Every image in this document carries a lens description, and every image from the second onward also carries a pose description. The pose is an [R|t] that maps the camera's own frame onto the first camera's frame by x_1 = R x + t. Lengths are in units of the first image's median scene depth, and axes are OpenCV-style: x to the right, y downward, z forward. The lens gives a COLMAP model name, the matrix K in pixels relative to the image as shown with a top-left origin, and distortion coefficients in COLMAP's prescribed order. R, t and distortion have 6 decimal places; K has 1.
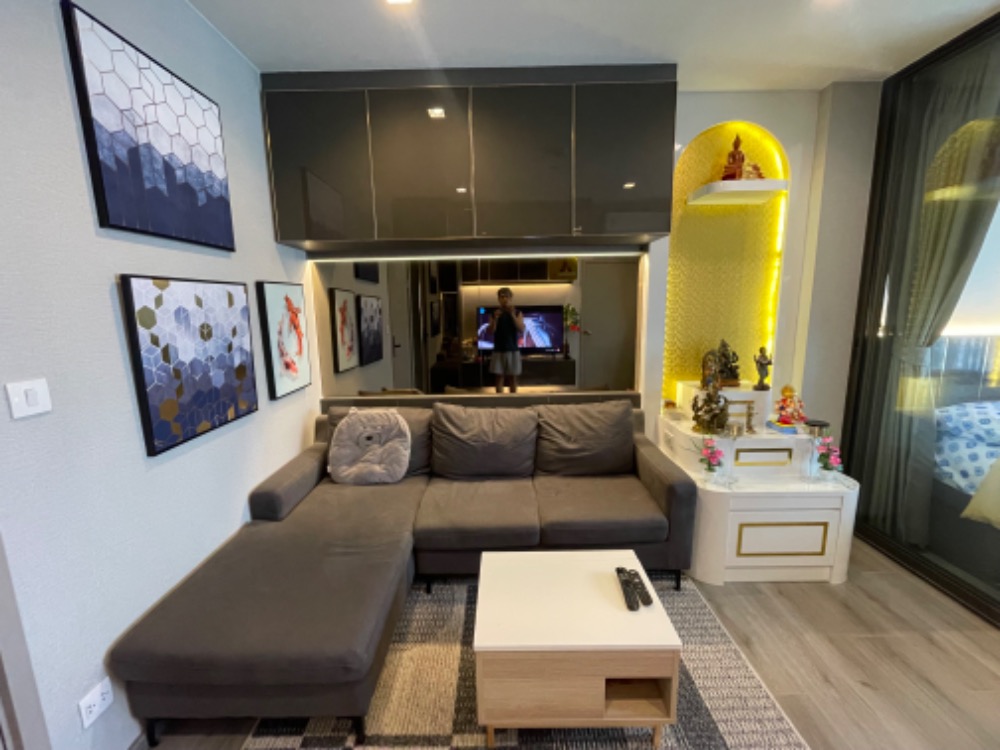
lens RADIAL K [[406.2, 0, 500.0], [0, 406.2, 375.0], [0, 0, 1]] dist [0.000294, -0.000384]
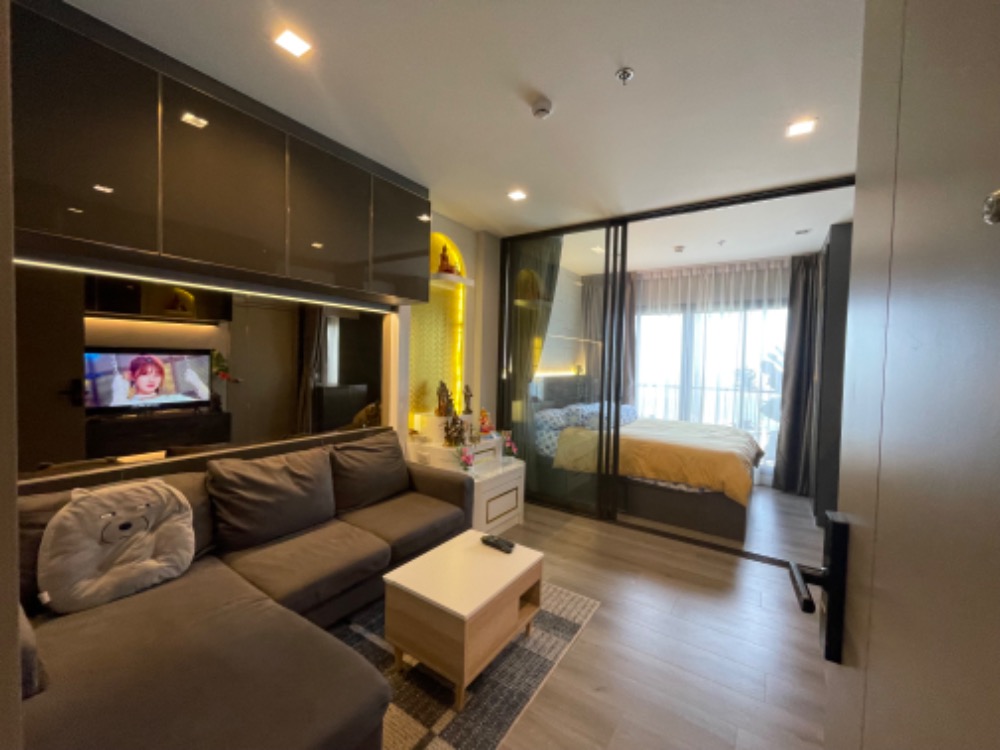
lens RADIAL K [[406.2, 0, 500.0], [0, 406.2, 375.0], [0, 0, 1]] dist [0.000294, -0.000384]
pose [[0.558123, 0.001949, 0.829756, -0.551264], [0.102258, 0.992213, -0.071113, 0.015083], [-0.823433, 0.124539, 0.553577, 0.065052]]
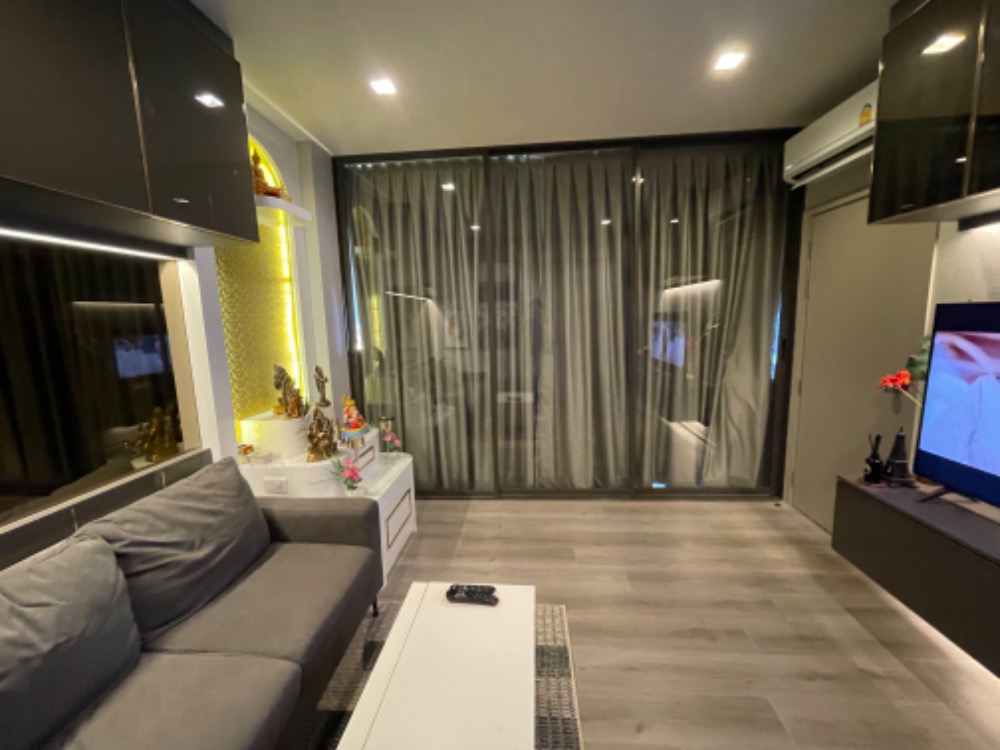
lens RADIAL K [[406.2, 0, 500.0], [0, 406.2, 375.0], [0, 0, 1]] dist [0.000294, -0.000384]
pose [[0.075353, -0.126245, 0.989133, -0.383929], [0.192973, 0.975047, 0.109747, -0.074112], [-0.978306, 0.182606, 0.097835, 0.450005]]
